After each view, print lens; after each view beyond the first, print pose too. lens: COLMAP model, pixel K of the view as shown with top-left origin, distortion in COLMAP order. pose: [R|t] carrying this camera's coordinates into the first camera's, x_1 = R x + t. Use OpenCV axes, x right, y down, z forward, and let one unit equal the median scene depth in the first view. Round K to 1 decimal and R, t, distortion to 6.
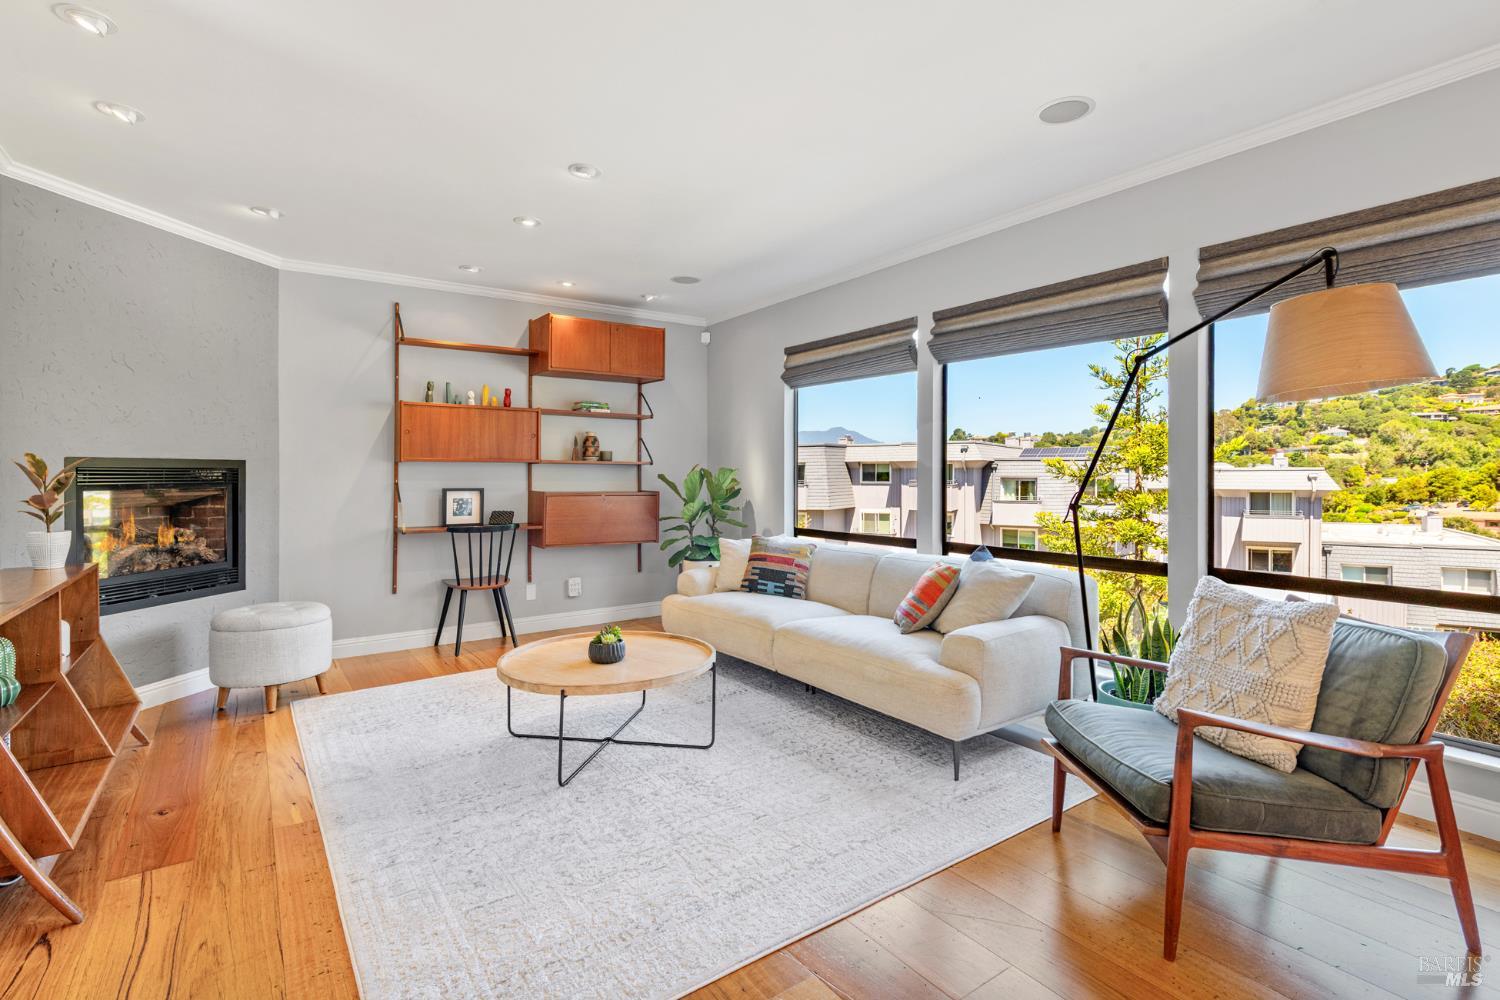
lens RADIAL K [[718.4, 0, 758.4], [0, 718.4, 474.3], [0, 0, 1]] dist [0.020539, -0.011626]
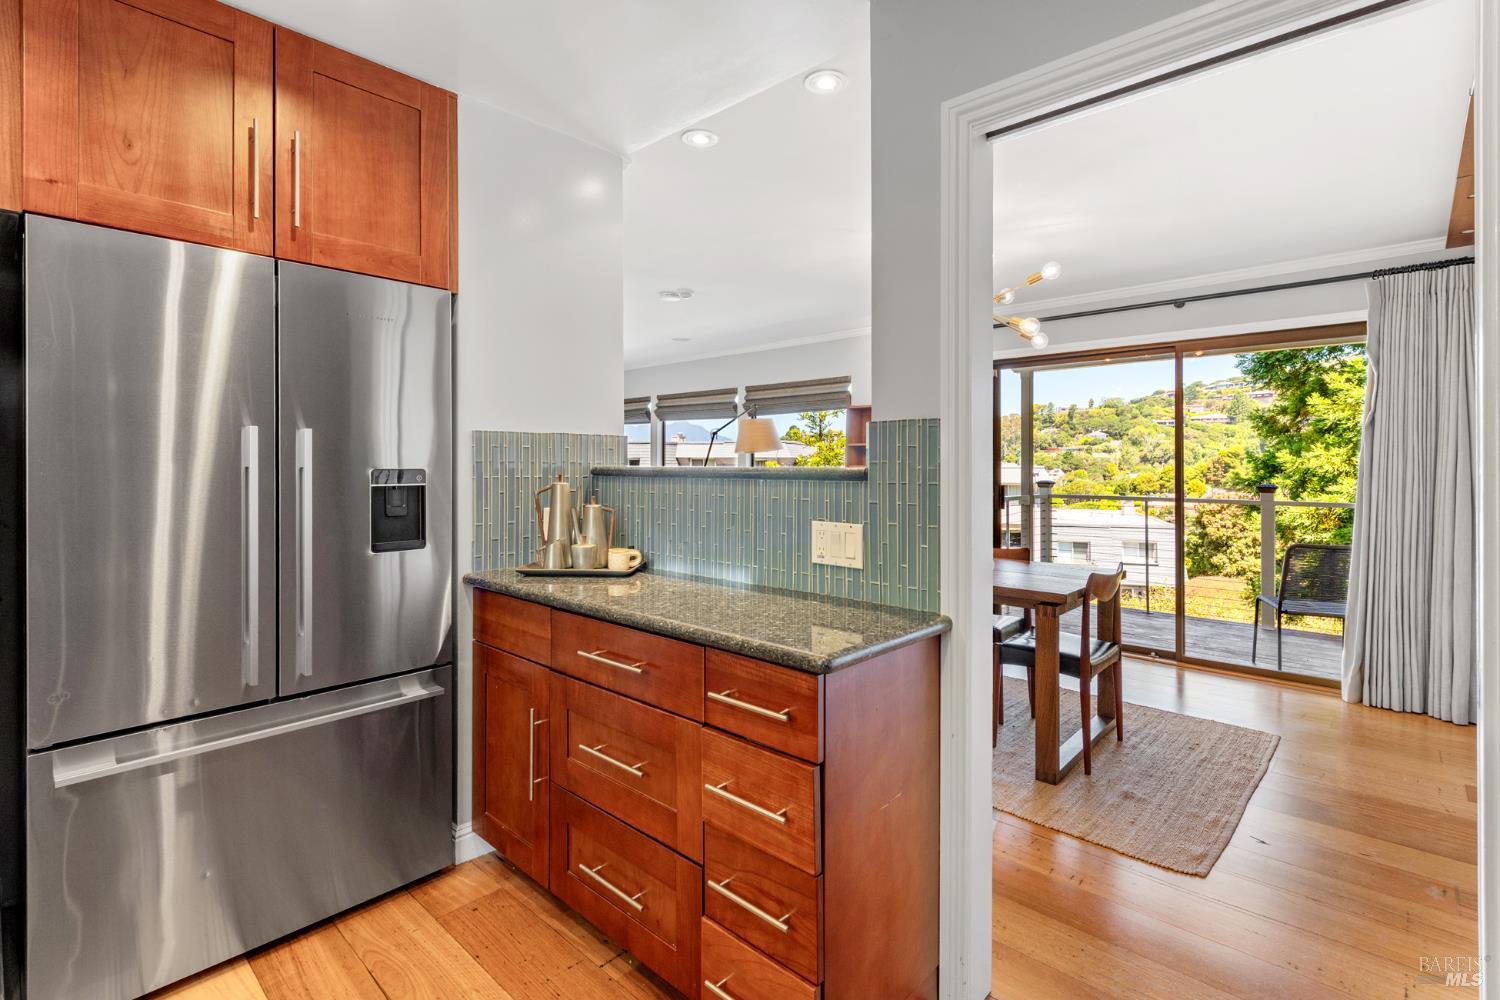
lens RADIAL K [[703.1, 0, 746.7], [0, 703.1, 466.1], [0, 0, 1]] dist [0.000521, -0.001061]
pose [[0.979248, 0.005535, 0.202591, 0.076763], [-0.004953, 0.999982, -0.003380, -0.018957], [-0.202606, 0.002306, 0.979258, -0.819001]]
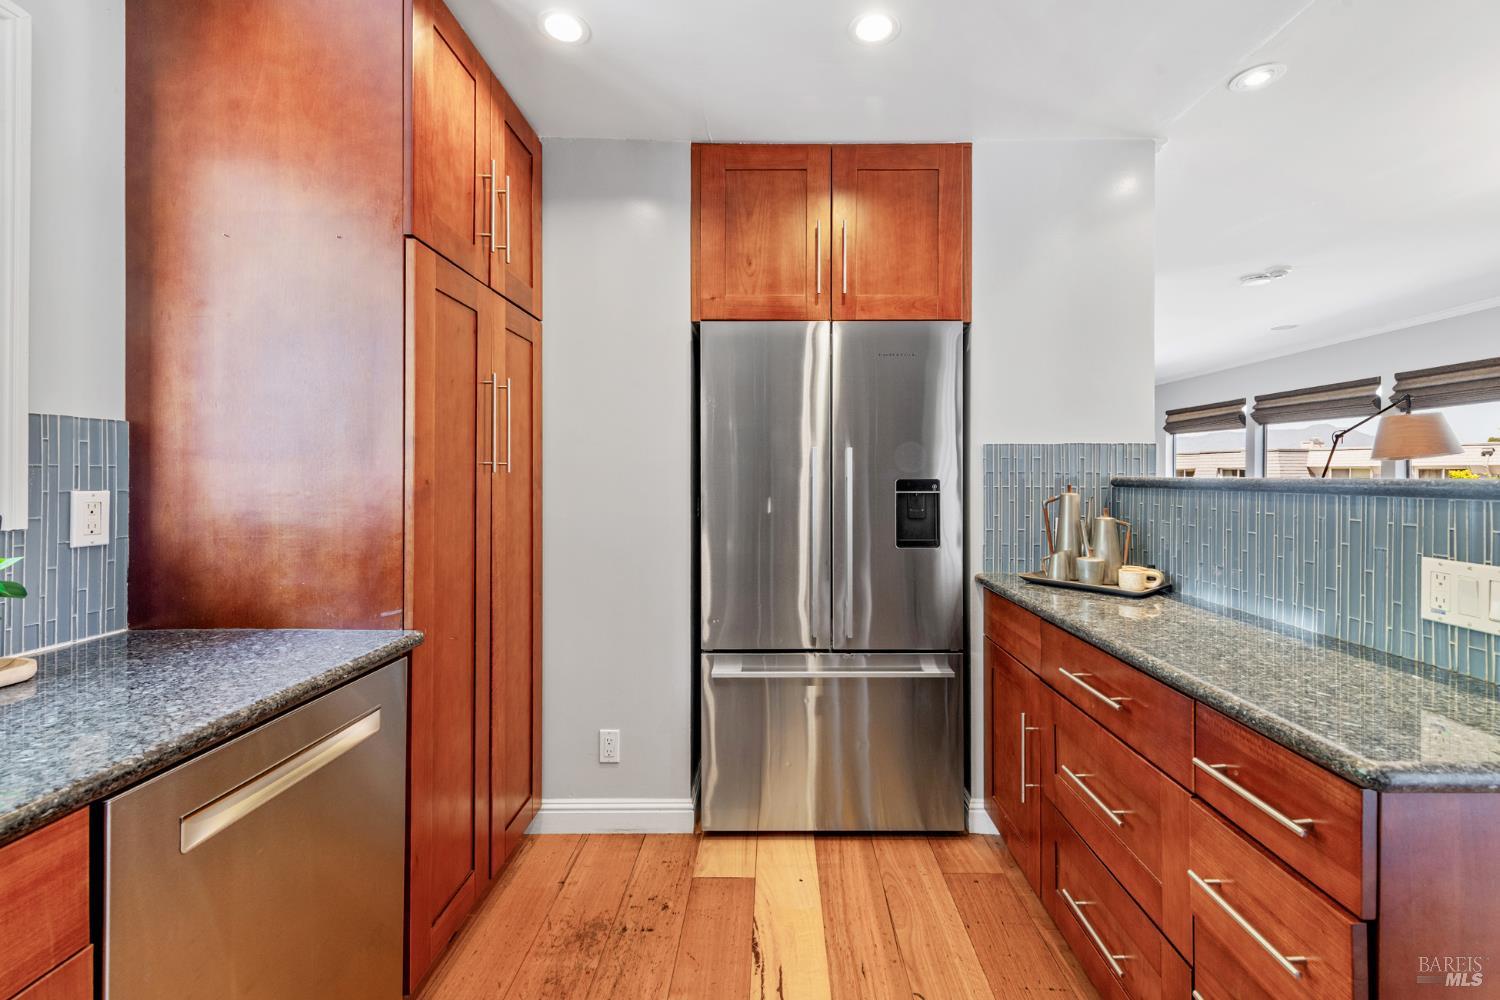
lens RADIAL K [[609.6, 0, 766.1], [0, 609.6, 478.1], [0, 0, 1]] dist [0.007022, -0.003344]
pose [[0.810985, 0.008092, -0.585011, 0.125611], [-0.006574, 0.999967, 0.004718, -0.019608], [0.585030, 0.000020, 0.811012, -0.778267]]
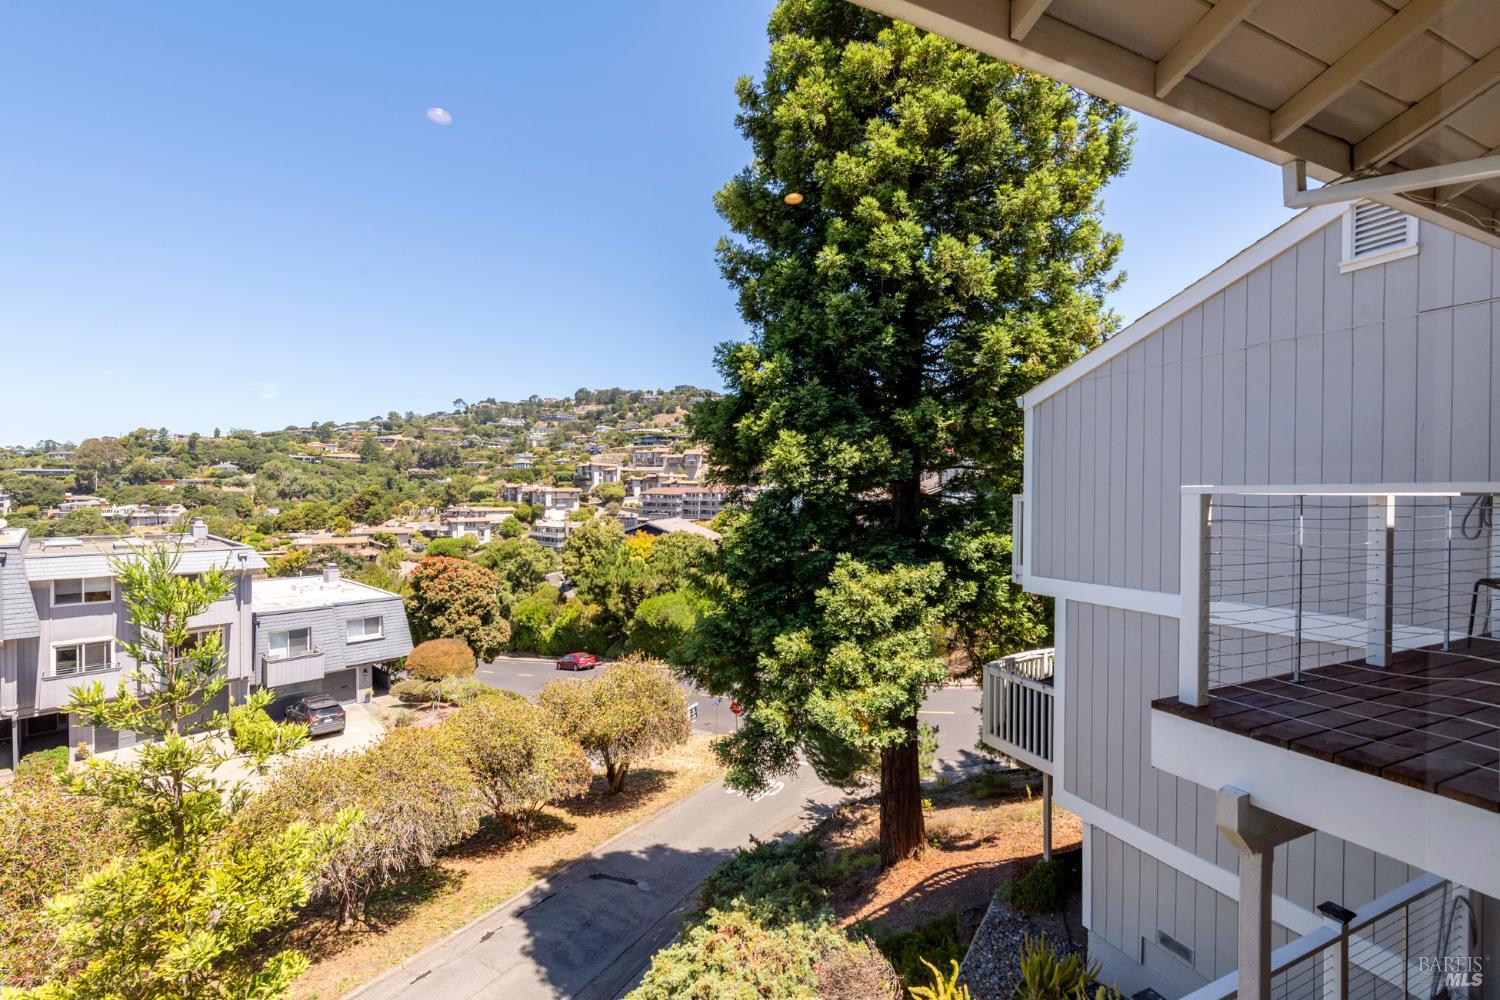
lens RADIAL K [[621.2, 0, 752.7], [0, 621.2, 504.8], [0, 0, 1]] dist [0.000380, -0.000547]
pose [[0.191788, -0.006780, 0.981413, 0.235900], [-0.000829, 0.999975, 0.007070, -0.547321], [-0.981436, -0.002170, 0.191777, 0.812857]]
